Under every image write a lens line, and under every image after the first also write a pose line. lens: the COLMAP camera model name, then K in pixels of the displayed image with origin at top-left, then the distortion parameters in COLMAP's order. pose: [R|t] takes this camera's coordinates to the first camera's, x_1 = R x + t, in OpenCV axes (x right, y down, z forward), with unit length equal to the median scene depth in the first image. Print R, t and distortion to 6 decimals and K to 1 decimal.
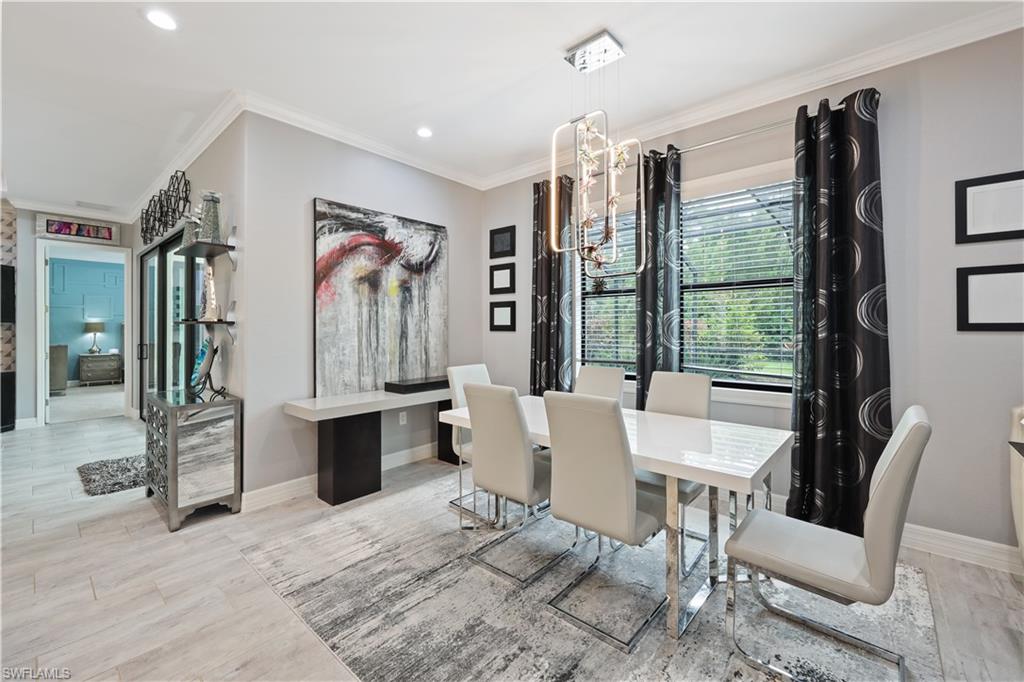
lens RADIAL K [[414.7, 0, 518.3], [0, 414.7, 326.4], [0, 0, 1]] dist [0.001895, -0.000422]
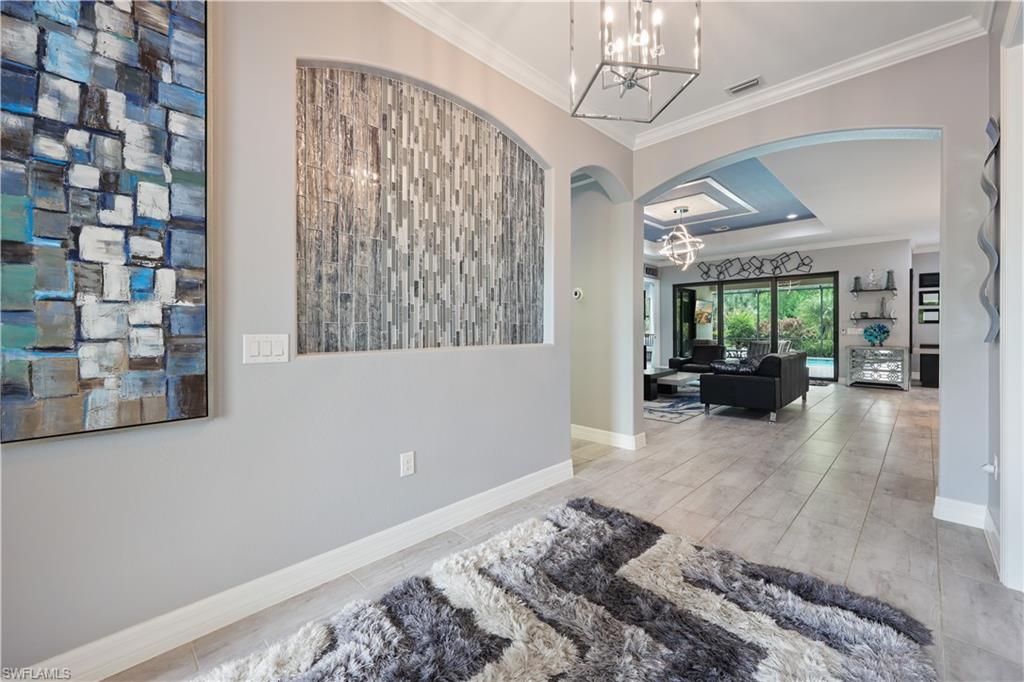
lens RADIAL K [[414.7, 0, 511.1], [0, 414.7, 329.8], [0, 0, 1]] dist [0.001895, -0.000422]
pose [[0.997249, -0.000877, -0.074118, -2.268085], [0.001451, 0.999969, 0.007685, 0.027799], [0.074109, -0.007772, 0.997220, -1.398015]]
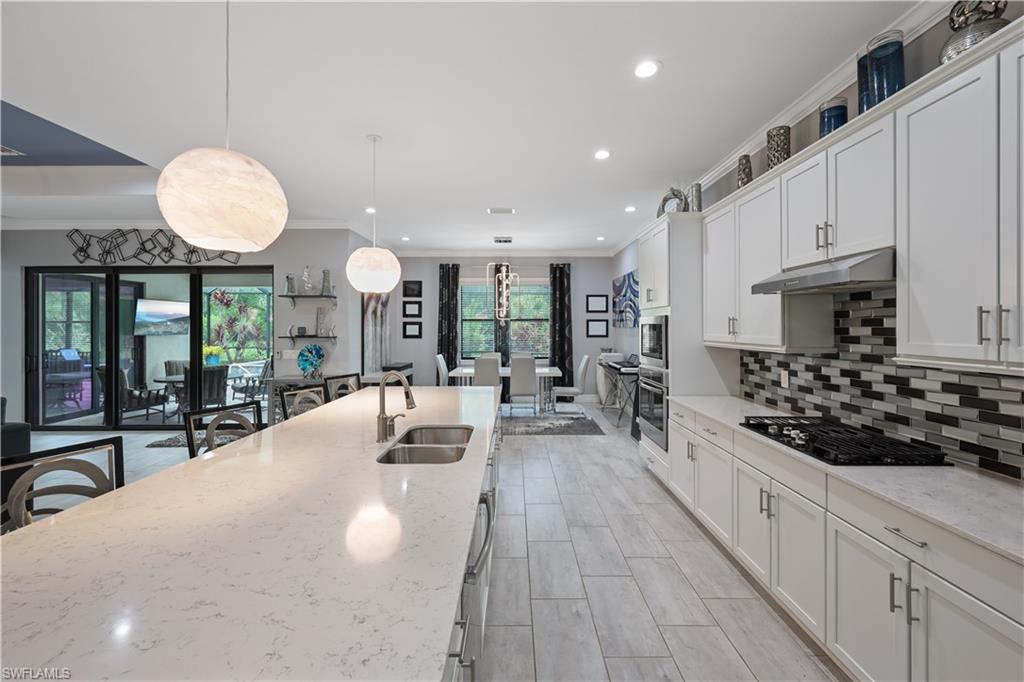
lens RADIAL K [[414.7, 0, 514.4], [0, 414.7, 327.3], [0, 0, 1]] dist [0.001895, -0.000422]
pose [[0.760477, 0.000174, 0.649365, -1.008124], [-0.002766, 0.999992, 0.002971, -0.049311], [-0.649359, -0.004056, 0.760471, -0.760636]]
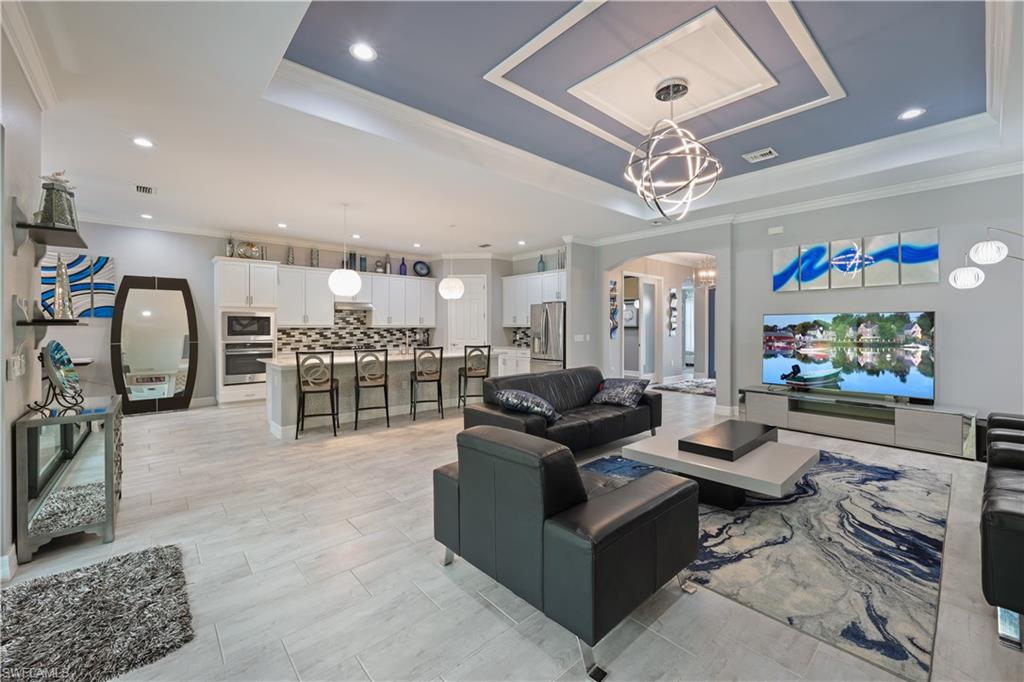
lens RADIAL K [[414.7, 0, 509.9], [0, 414.7, 328.1], [0, 0, 1]] dist [0.001895, -0.000422]
pose [[-0.989426, 0.002376, 0.145020, -1.441307], [0.001952, 0.999993, -0.003068, 0.002676], [-0.145026, -0.002753, -0.989424, 1.383006]]
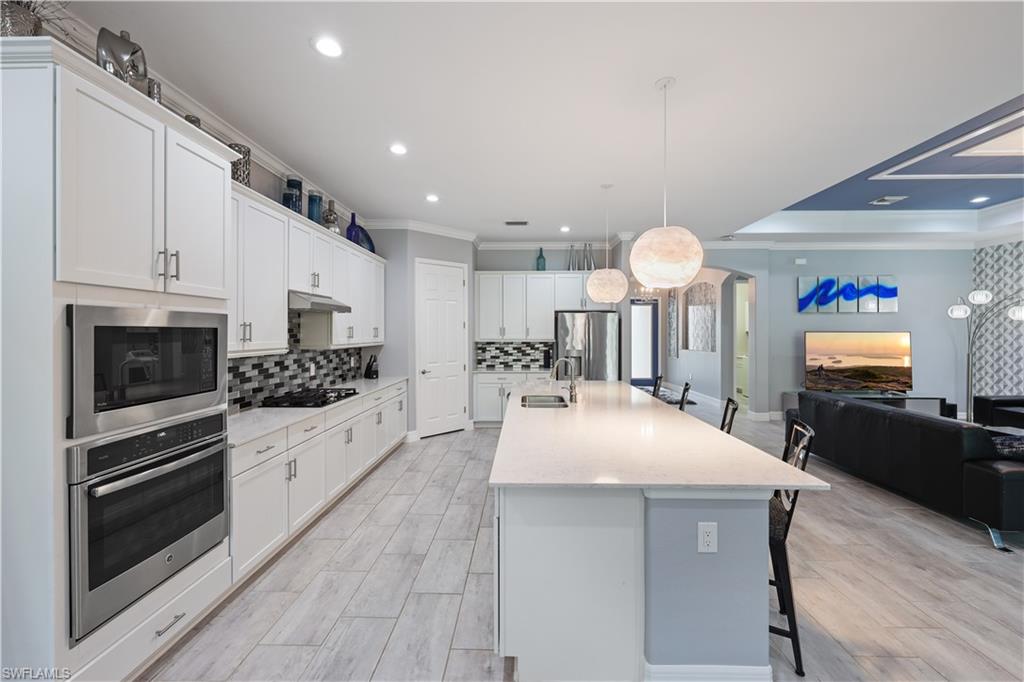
lens RADIAL K [[414.7, 0, 514.1], [0, 414.7, 334.6], [0, 0, 1]] dist [0.001895, -0.000422]
pose [[-0.778141, 0.006225, -0.628059, -0.099995], [0.005863, 0.999979, 0.002647, -0.045981], [0.628063, -0.001622, -0.778161, 0.408930]]
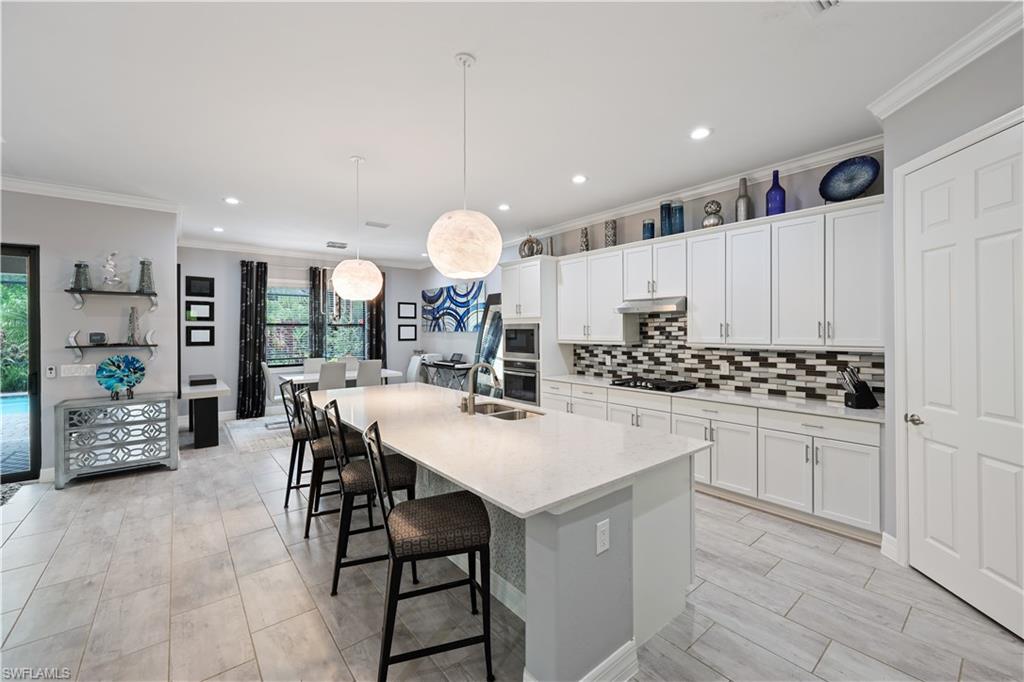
lens RADIAL K [[414.7, 0, 512.7], [0, 414.7, 331.7], [0, 0, 1]] dist [0.001895, -0.000422]
pose [[0.179250, -0.002461, 0.983800, -1.518791], [0.000104, 0.999997, 0.002483, -0.050083], [-0.983804, -0.000342, 0.179250, -0.439600]]
